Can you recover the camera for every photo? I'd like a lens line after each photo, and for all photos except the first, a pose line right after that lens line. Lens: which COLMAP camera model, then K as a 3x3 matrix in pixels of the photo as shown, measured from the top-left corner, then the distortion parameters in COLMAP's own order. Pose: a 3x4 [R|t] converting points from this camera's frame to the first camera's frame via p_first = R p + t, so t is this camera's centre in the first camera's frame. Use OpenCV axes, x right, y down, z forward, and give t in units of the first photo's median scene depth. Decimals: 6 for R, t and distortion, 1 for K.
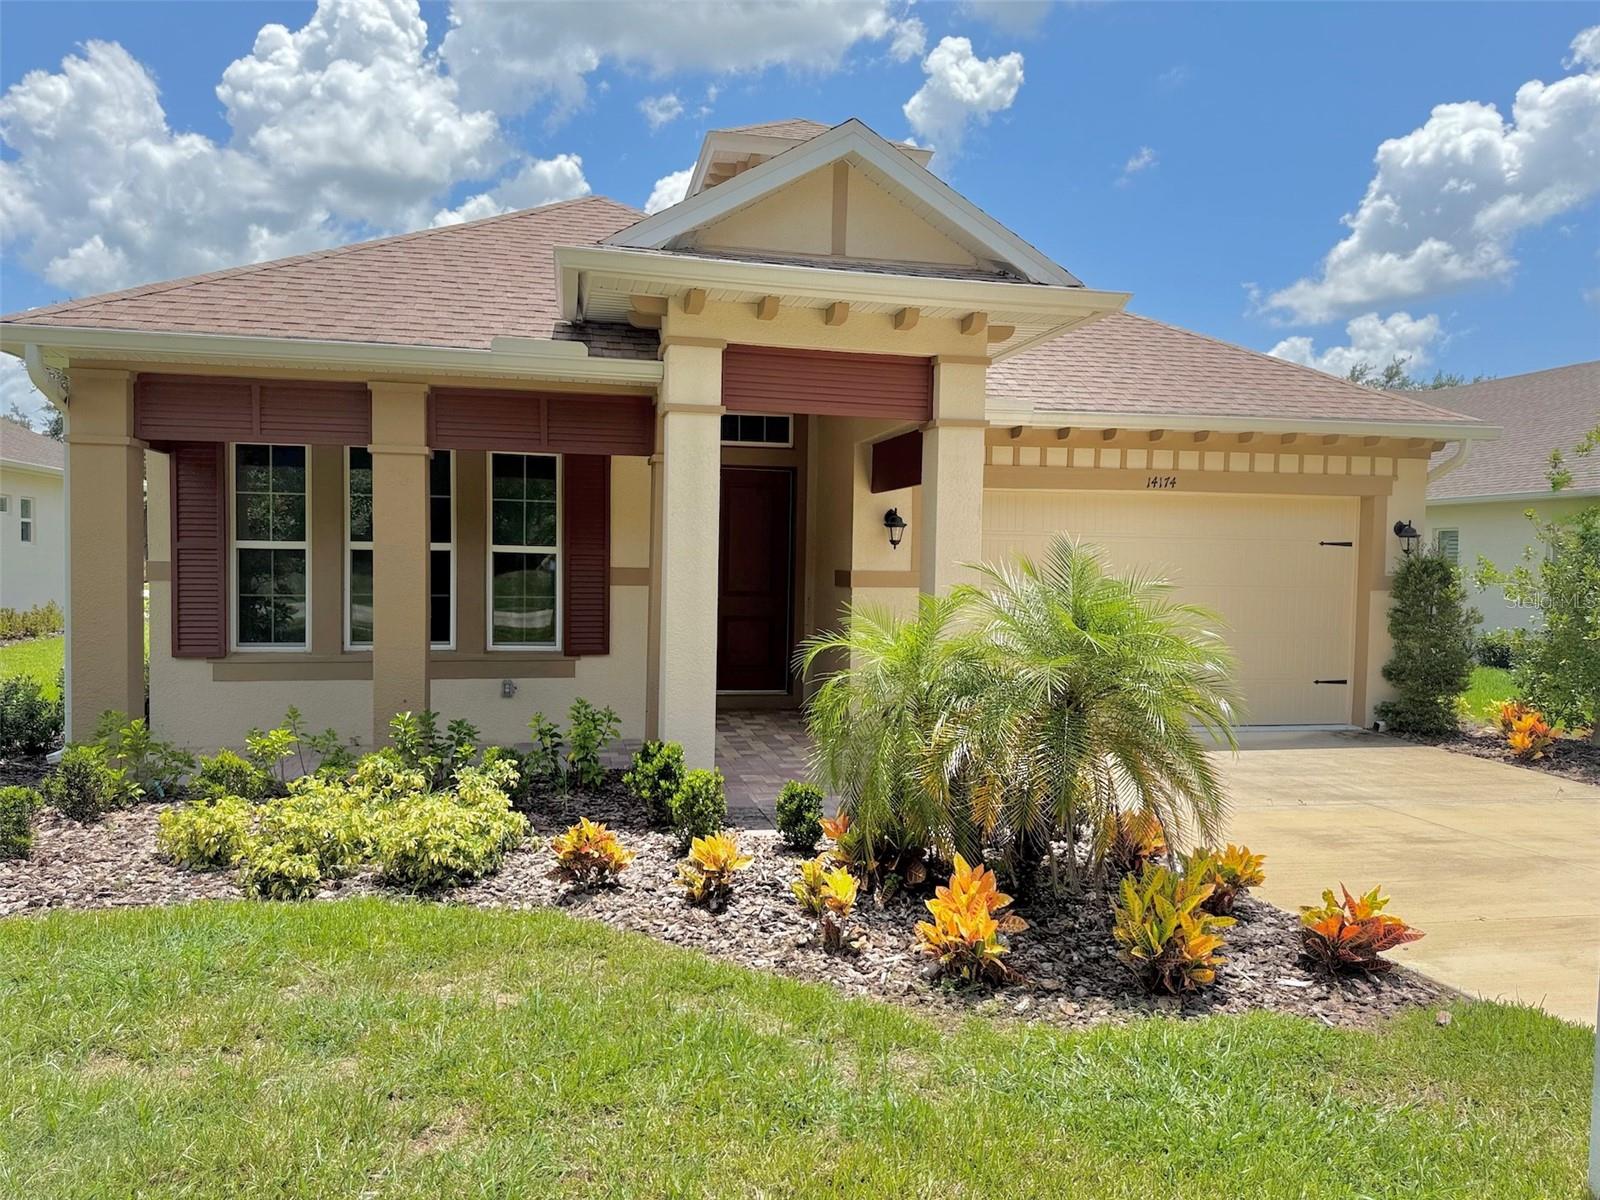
lens RADIAL K [[1124.9, 0, 800.0], [0, 1124.9, 600.0], [0, 0, 1]] dist [0.067715, -0.079880]
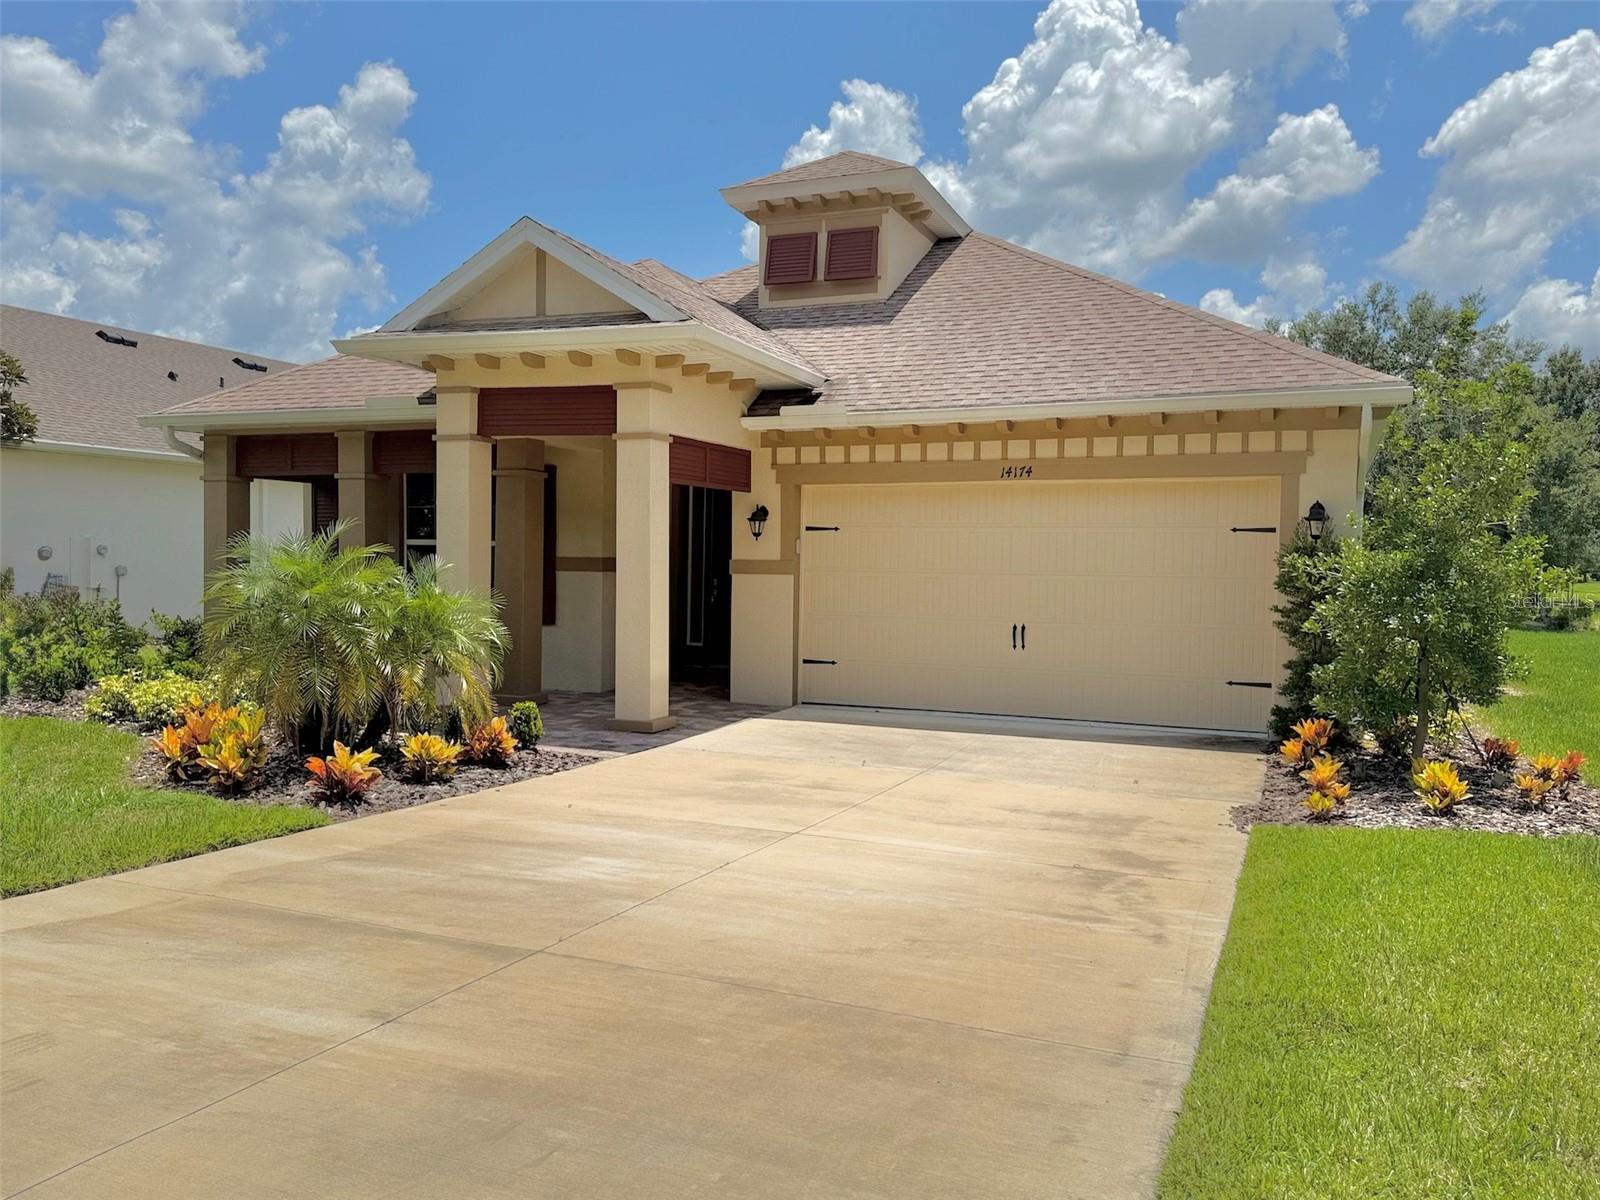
lens RADIAL K [[1257.6, 0, 793.2], [0, 1257.6, 614.0], [0, 0, 1]] dist [0.135056, -0.263988]
pose [[0.815407, 0.019163, -0.578570, 1.096447], [-0.025065, 0.999683, -0.002214, 0.040712], [0.578345, 0.016308, 0.815630, -0.042573]]
